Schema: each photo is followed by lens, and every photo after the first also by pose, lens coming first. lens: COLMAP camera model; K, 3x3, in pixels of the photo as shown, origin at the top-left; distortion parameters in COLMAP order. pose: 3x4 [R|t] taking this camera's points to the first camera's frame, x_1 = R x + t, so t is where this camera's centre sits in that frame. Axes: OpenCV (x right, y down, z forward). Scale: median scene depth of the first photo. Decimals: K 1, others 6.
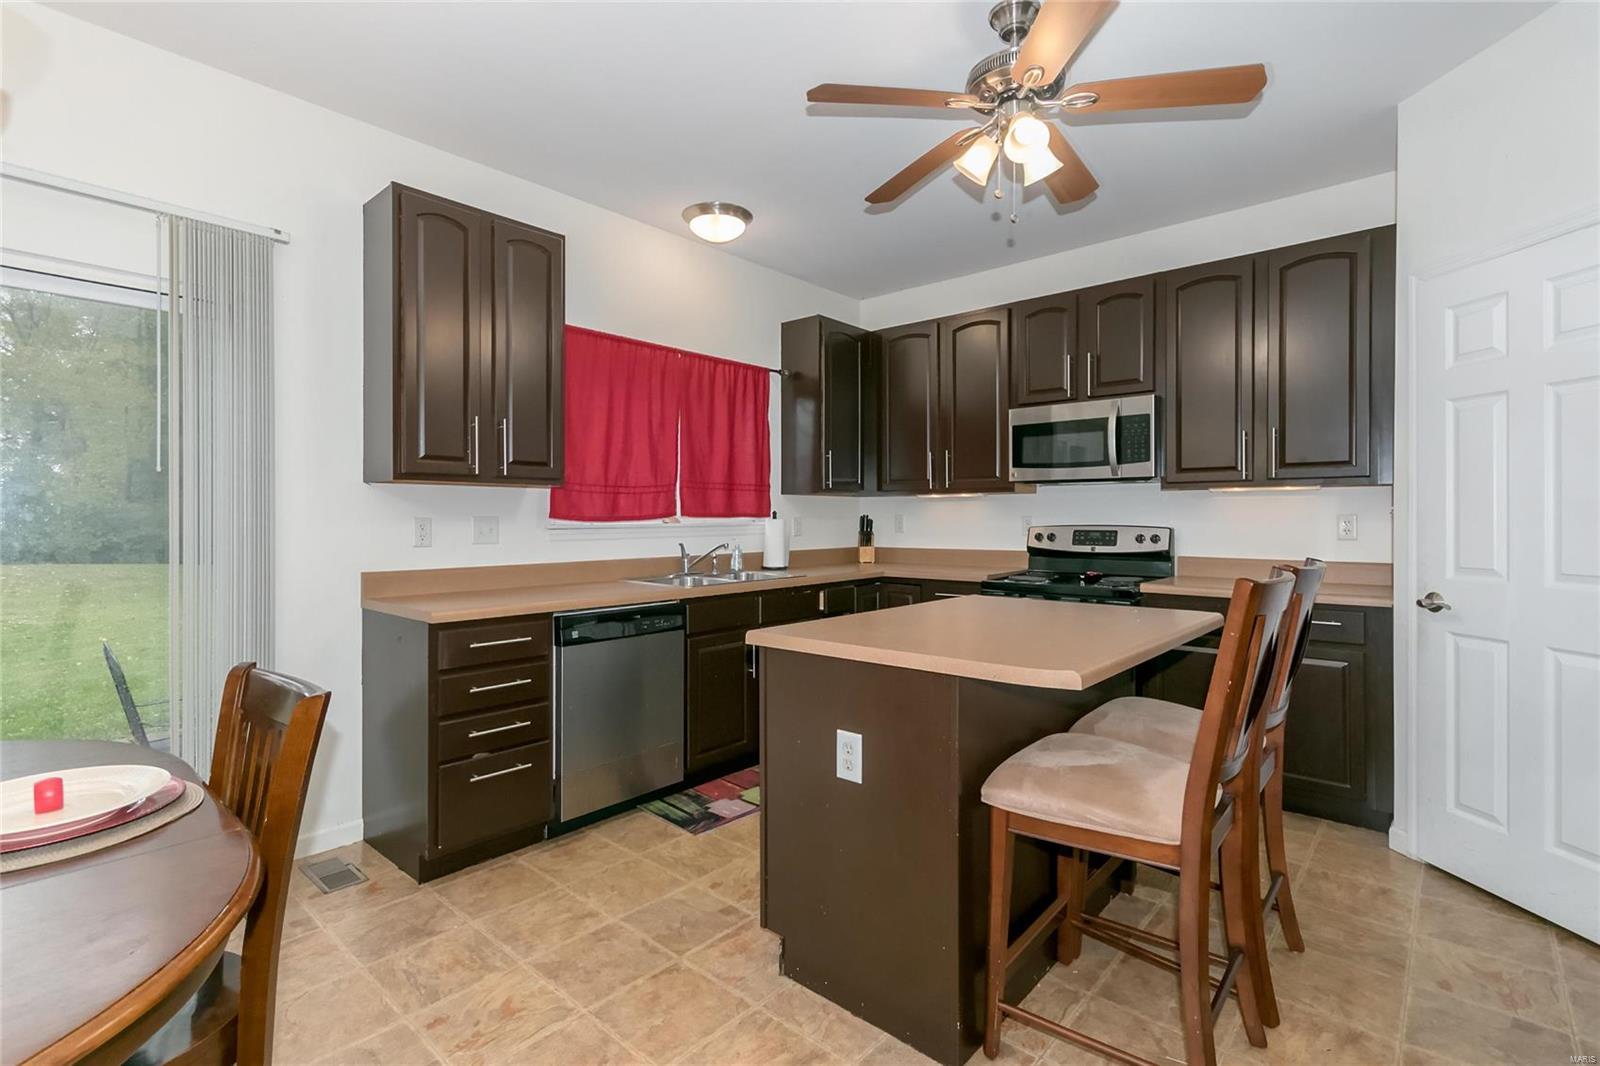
lens RADIAL K [[738.6, 0, 799.5], [0, 738.6, 522.2], [0, 0, 1]] dist [0.000805, 0.003178]
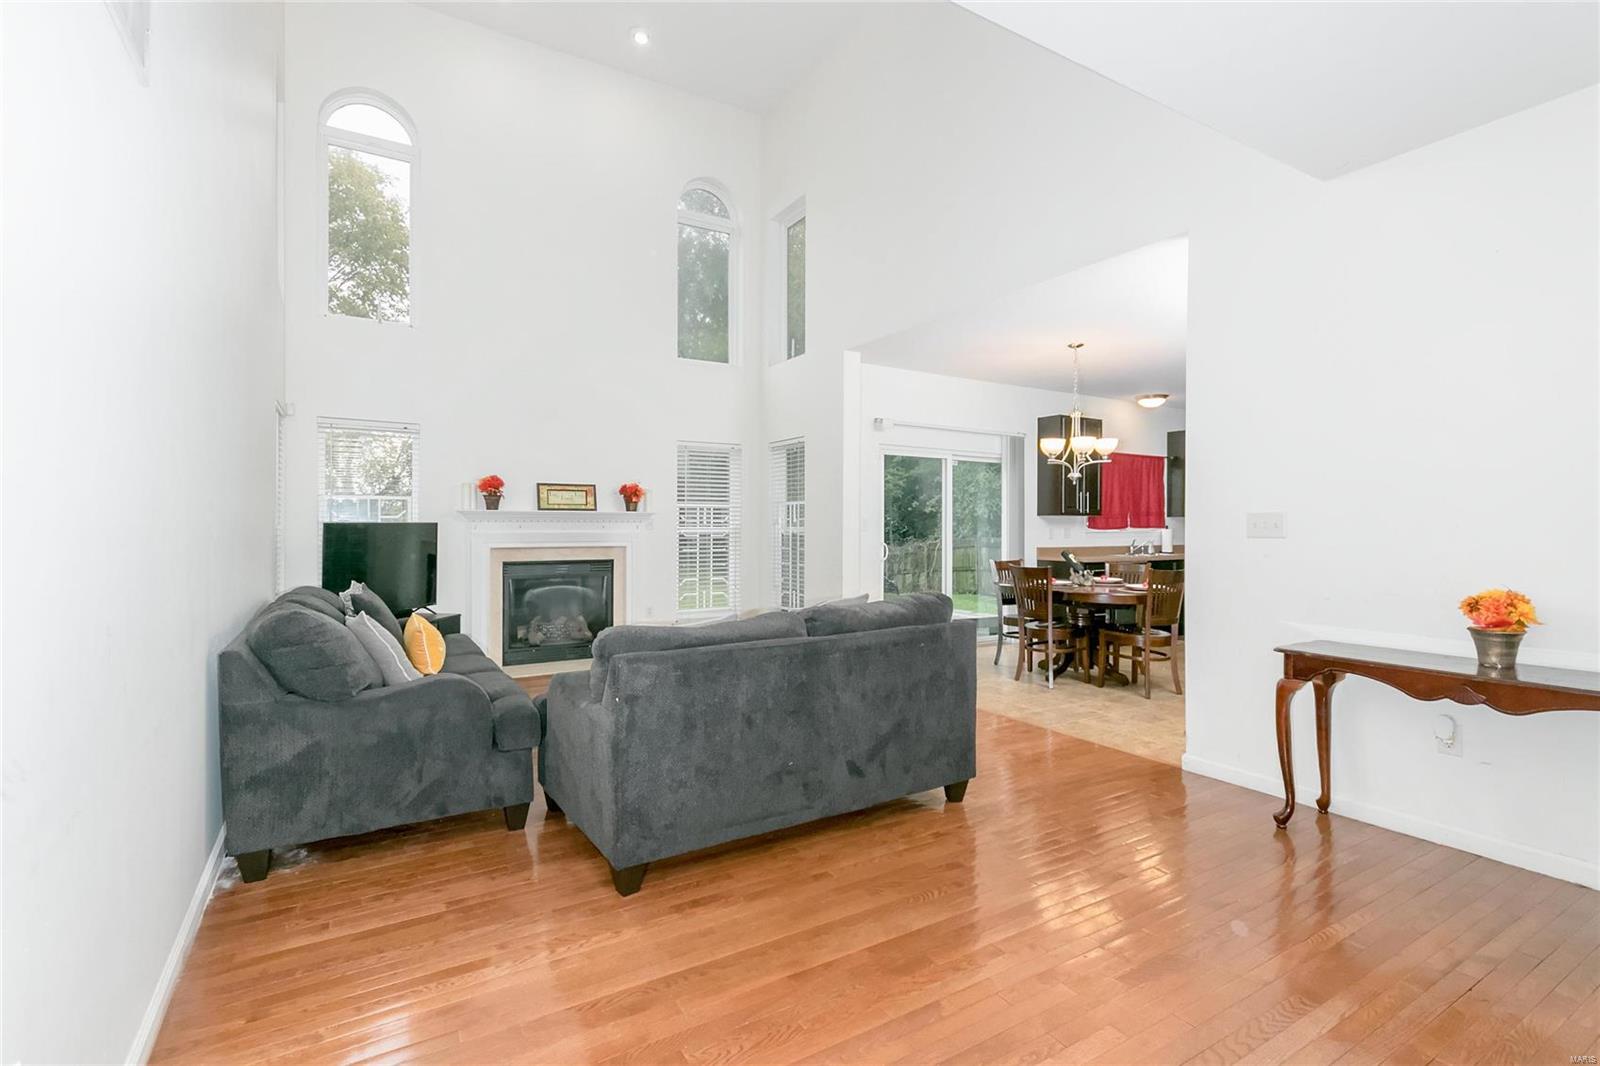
lens RADIAL K [[738.6, 0, 783.4], [0, 738.6, 528.7], [0, 0, 1]] dist [0.000805, 0.003178]
pose [[0.948865, 0.001993, -0.315675, -0.449188], [-0.002918, 0.999993, -0.002459, 0.003850], [0.315668, 0.003254, 0.948864, -1.466785]]
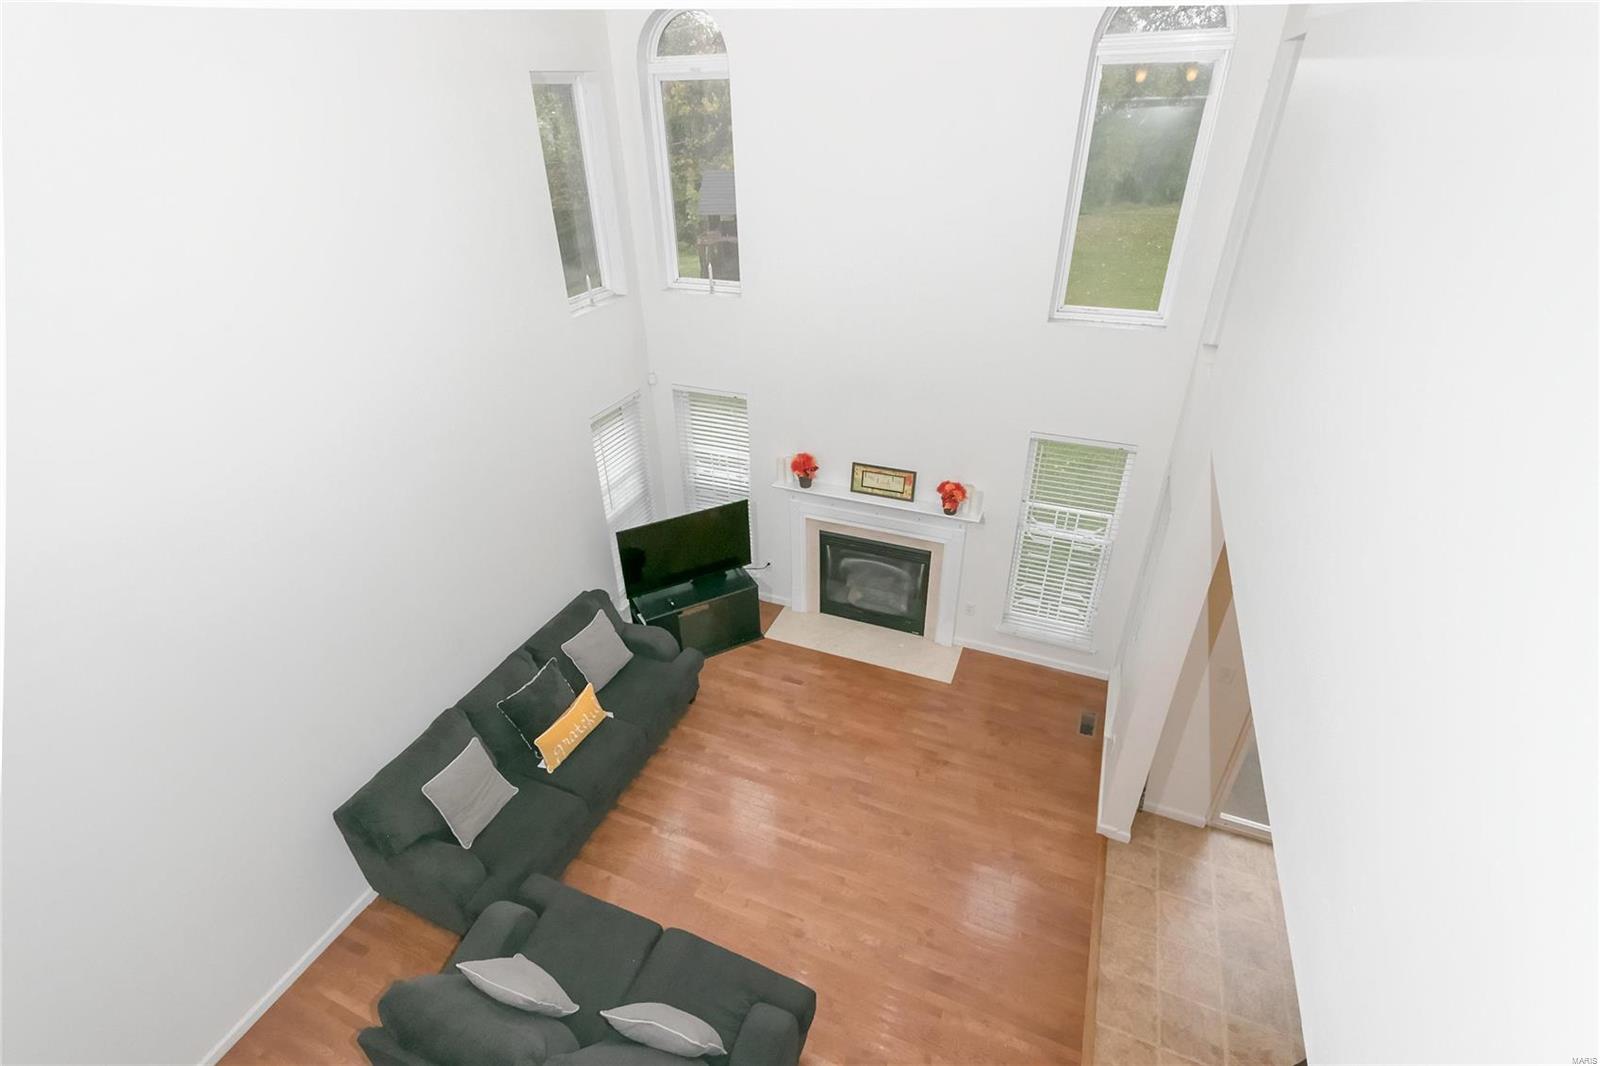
lens RADIAL K [[738.6, 0, 788.8], [0, 738.6, 527.6], [0, 0, 1]] dist [0.000805, 0.003178]
pose [[0.309799, 0.477069, -0.822454, -0.227142], [0.020783, 0.861406, 0.507491, -0.764620], [0.950575, -0.174313, 0.256948, -0.597862]]
